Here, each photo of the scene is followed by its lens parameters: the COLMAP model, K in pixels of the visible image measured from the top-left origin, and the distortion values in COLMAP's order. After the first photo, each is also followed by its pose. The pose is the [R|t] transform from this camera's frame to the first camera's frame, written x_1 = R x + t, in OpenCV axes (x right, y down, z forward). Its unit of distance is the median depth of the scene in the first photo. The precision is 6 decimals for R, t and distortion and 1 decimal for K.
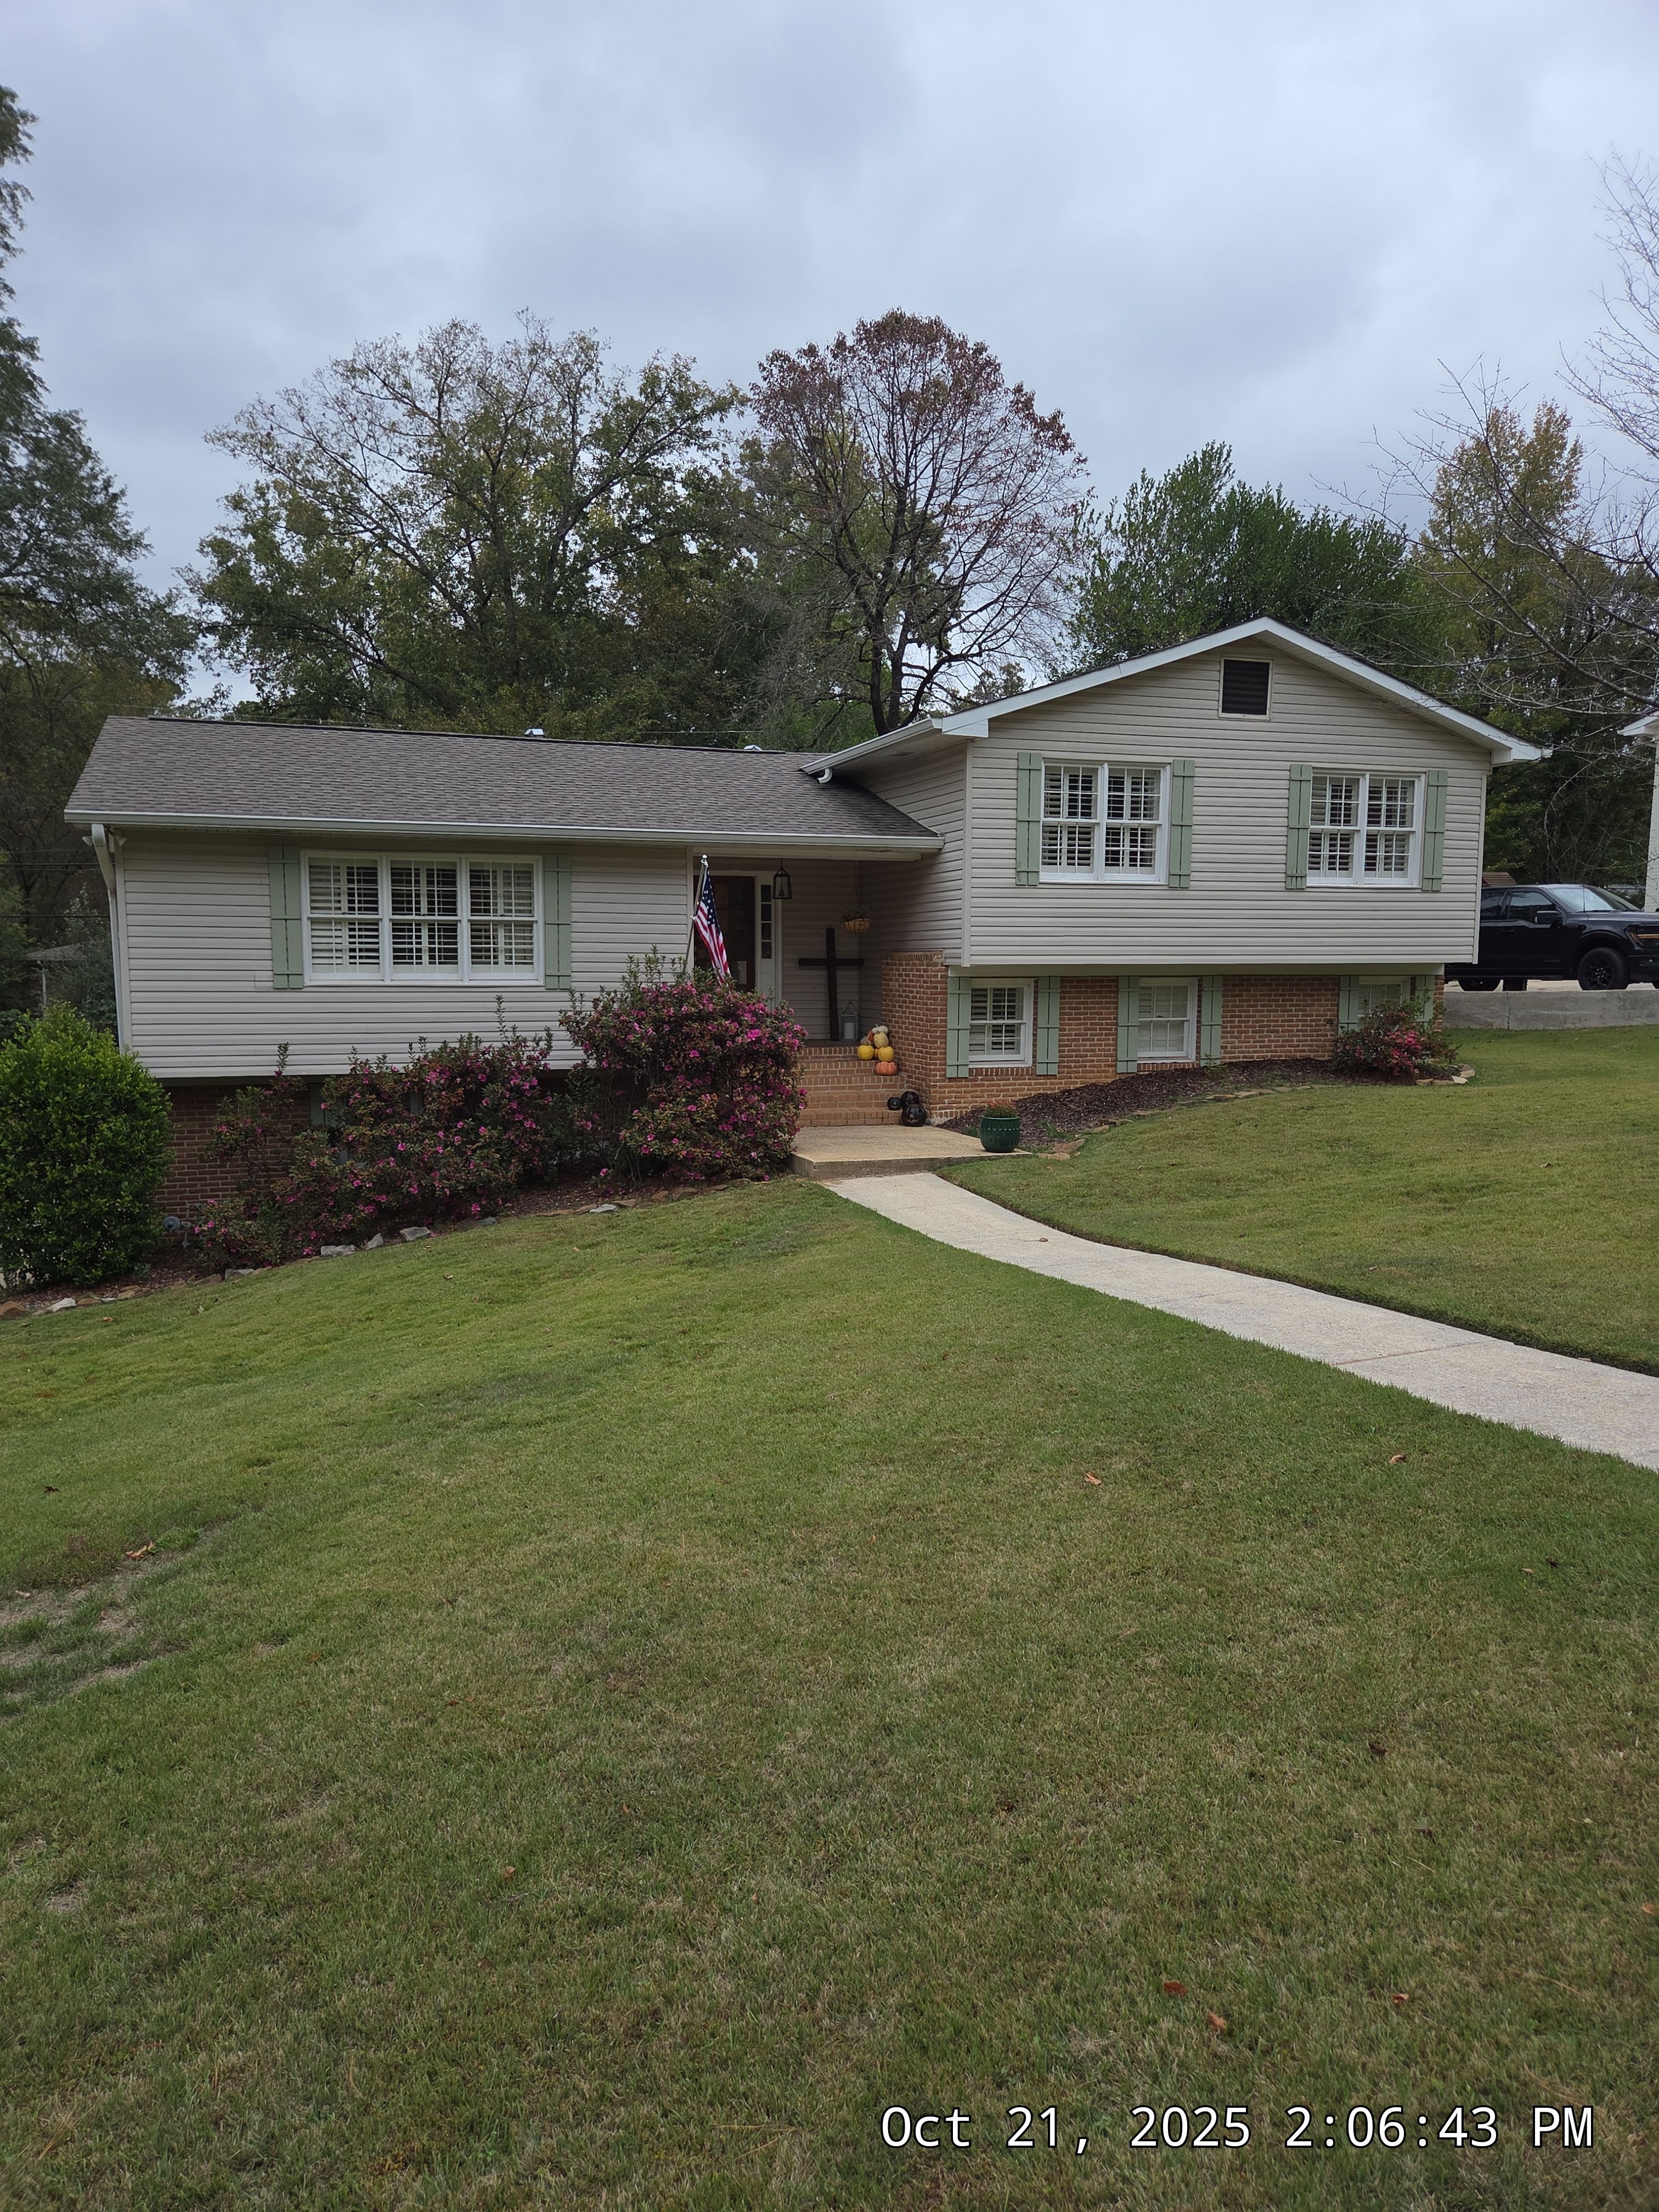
lens RADIAL K [[1582.6, 0, 828.8], [0, 1582.6, 1077.4], [0, 0, 1]] dist [0.038758, -0.004216]
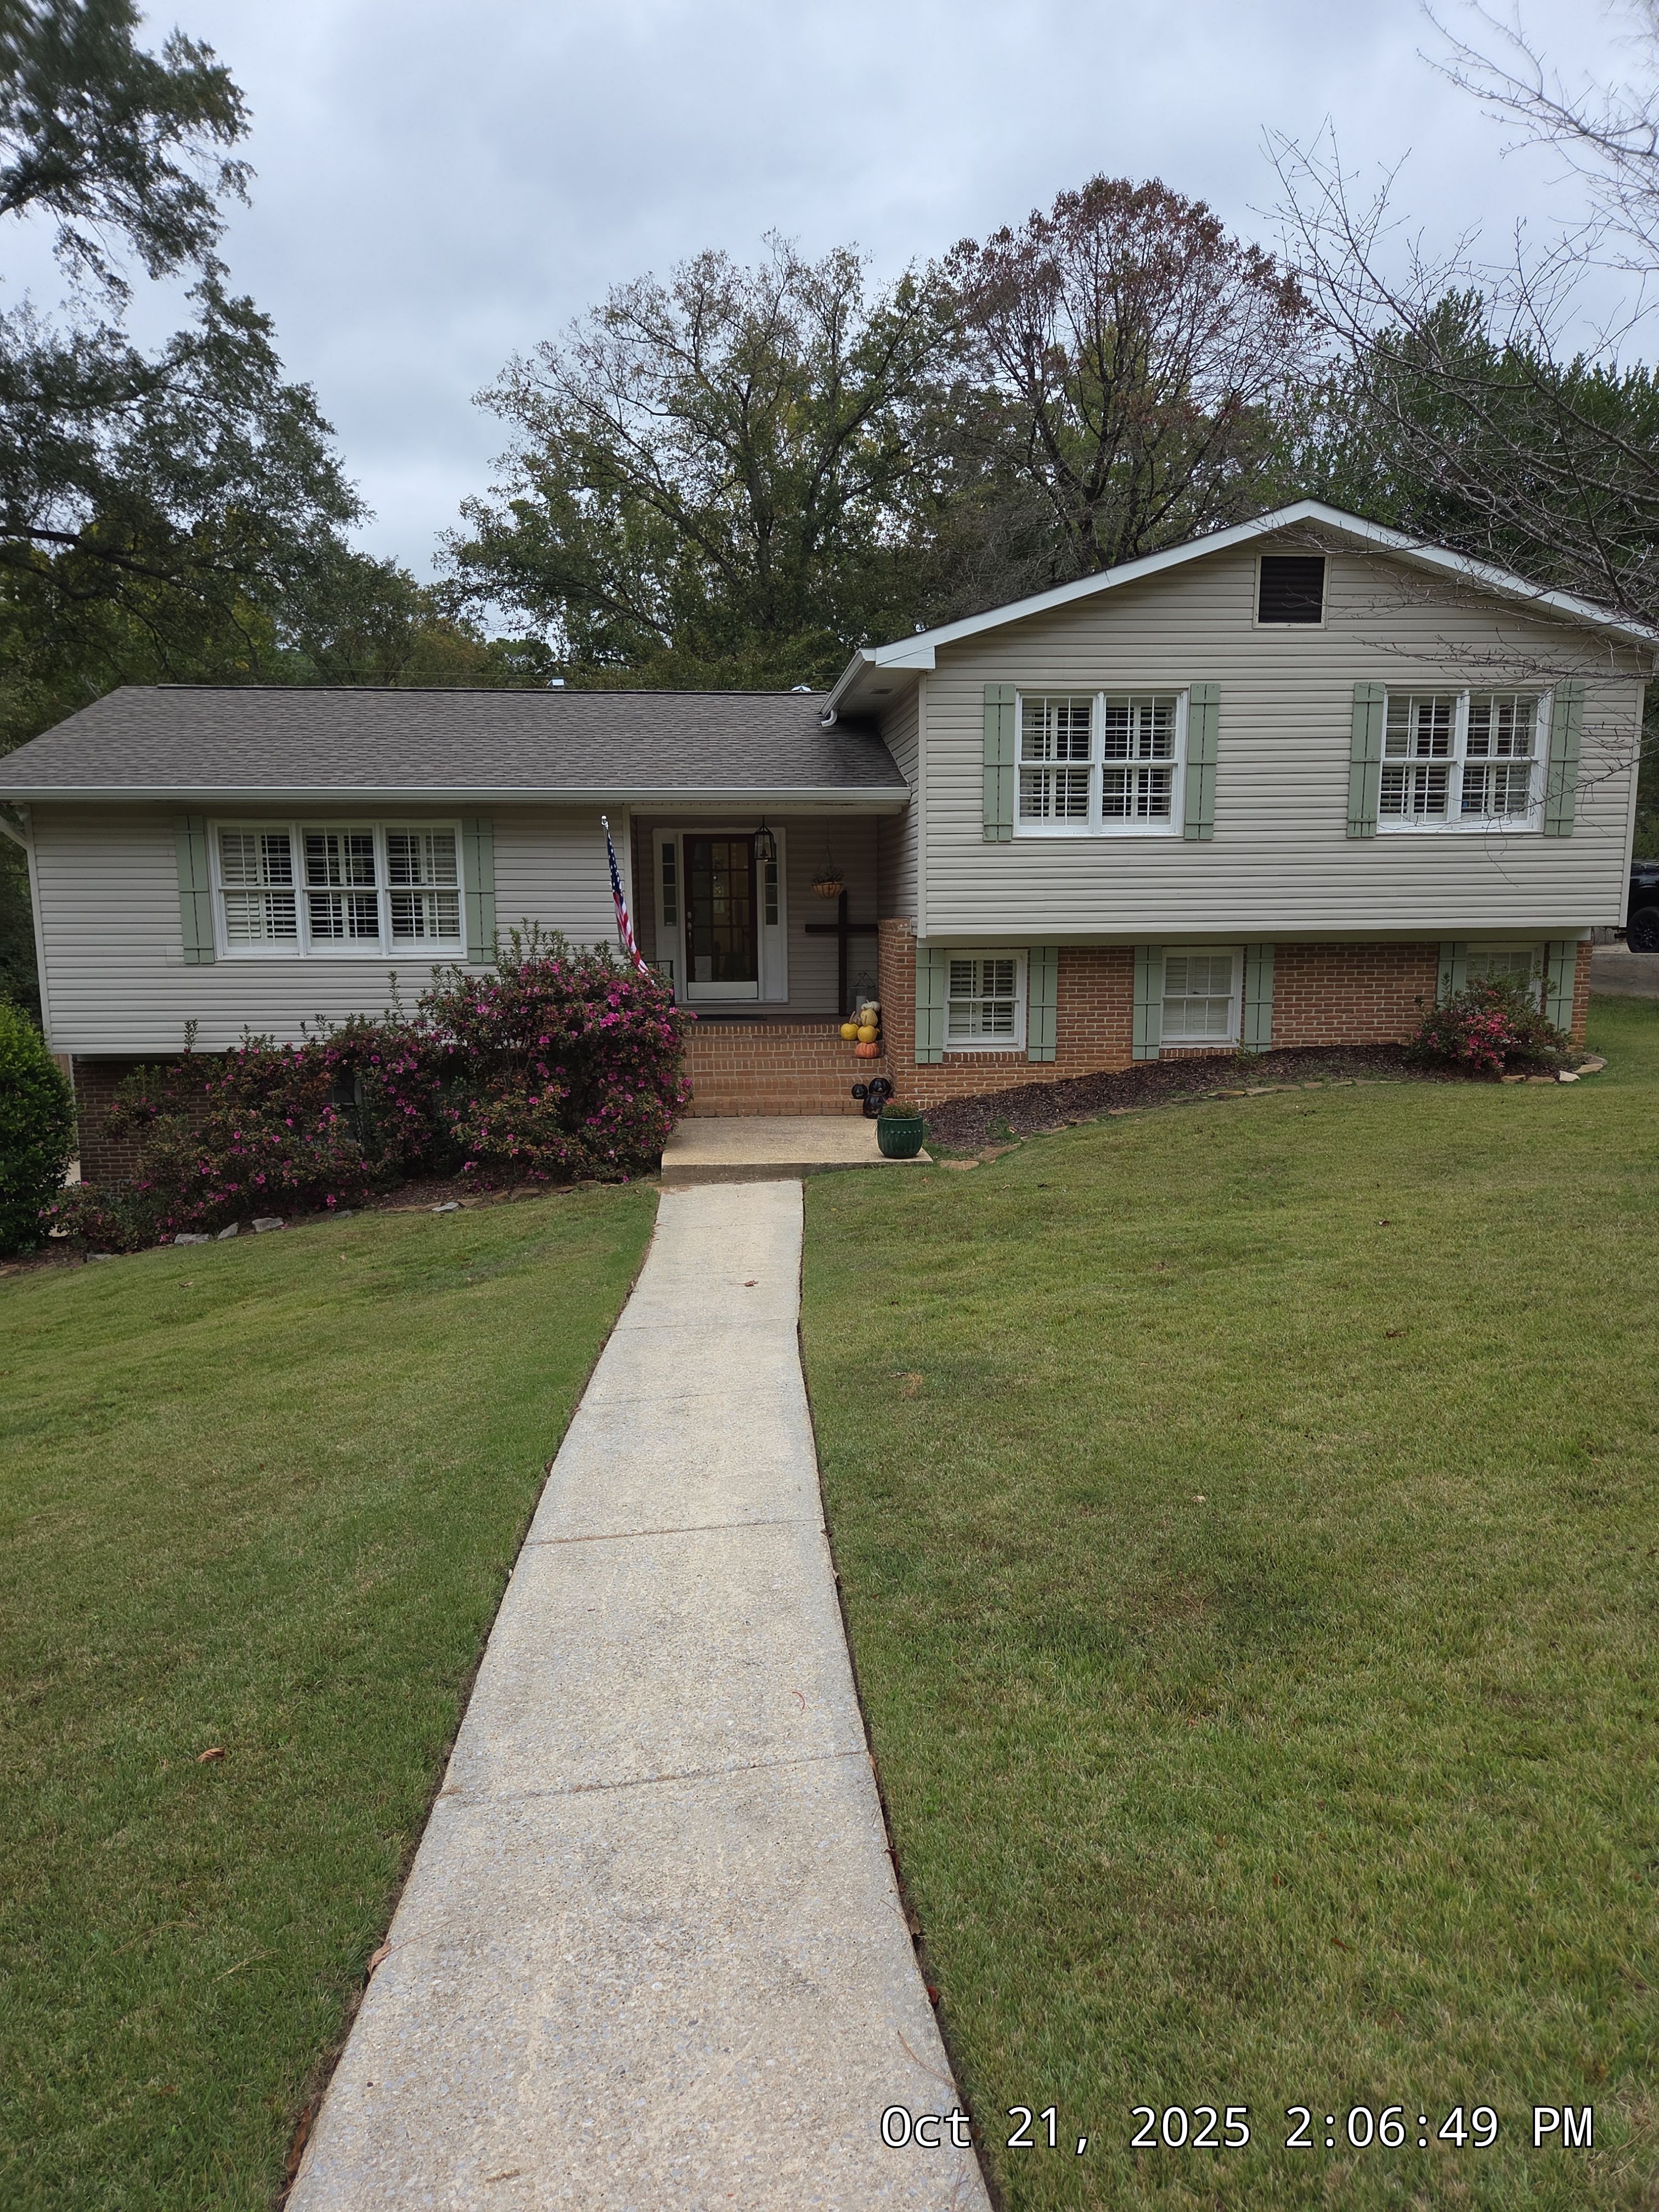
lens RADIAL K [[1574.6, 0, 829.5], [0, 1574.6, 1106.0], [0, 0, 1]] dist [0.039616, -0.001431]
pose [[0.964465, 0.026171, -0.262910, 0.254712], [-0.011545, 0.998306, 0.057023, -0.025130], [0.263957, -0.051961, 0.963134, 0.142958]]
